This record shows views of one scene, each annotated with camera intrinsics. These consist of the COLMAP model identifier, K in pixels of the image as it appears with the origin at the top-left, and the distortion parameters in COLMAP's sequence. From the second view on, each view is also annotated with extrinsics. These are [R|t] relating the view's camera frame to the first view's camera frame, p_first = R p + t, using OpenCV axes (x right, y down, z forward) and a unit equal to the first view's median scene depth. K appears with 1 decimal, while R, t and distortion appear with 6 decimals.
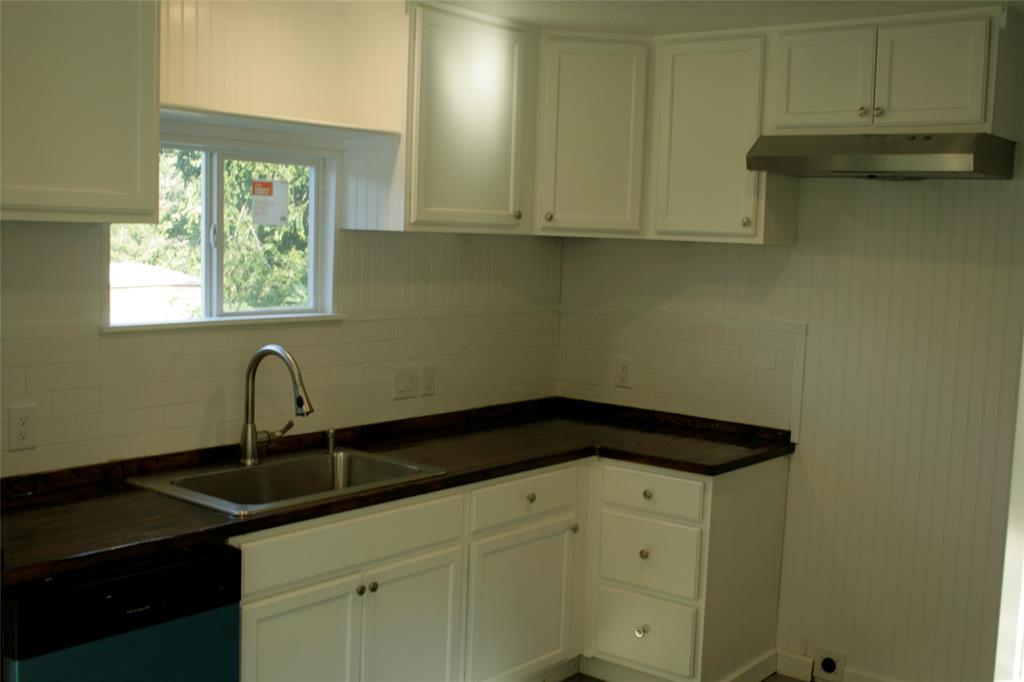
lens RADIAL K [[1183.5, 0, 512.0], [0, 1183.5, 341.0], [0, 0, 1]] dist [-0.006029, 0.002092]
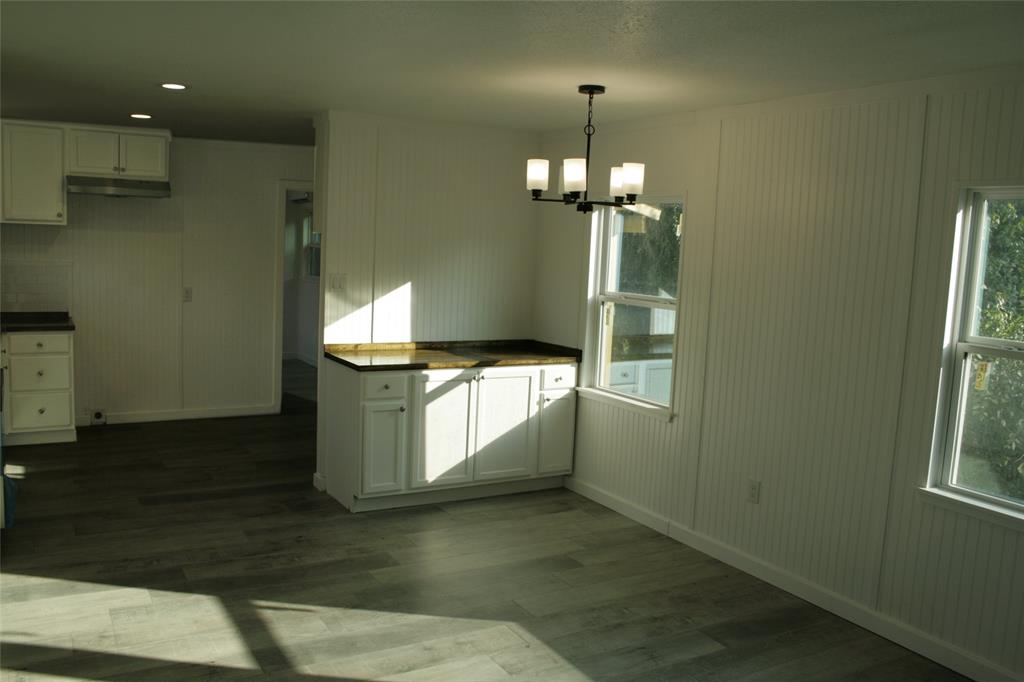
lens RADIAL K [[868.5, 0, 512.0], [0, 868.5, 341.0], [0, 0, 1]] dist [-0.101431, -0.005492]
pose [[0.361810, -0.126194, 0.923671, -0.967981], [0.052004, 0.991985, 0.115157, -0.006104], [-0.930800, 0.006370, 0.365473, -0.333588]]
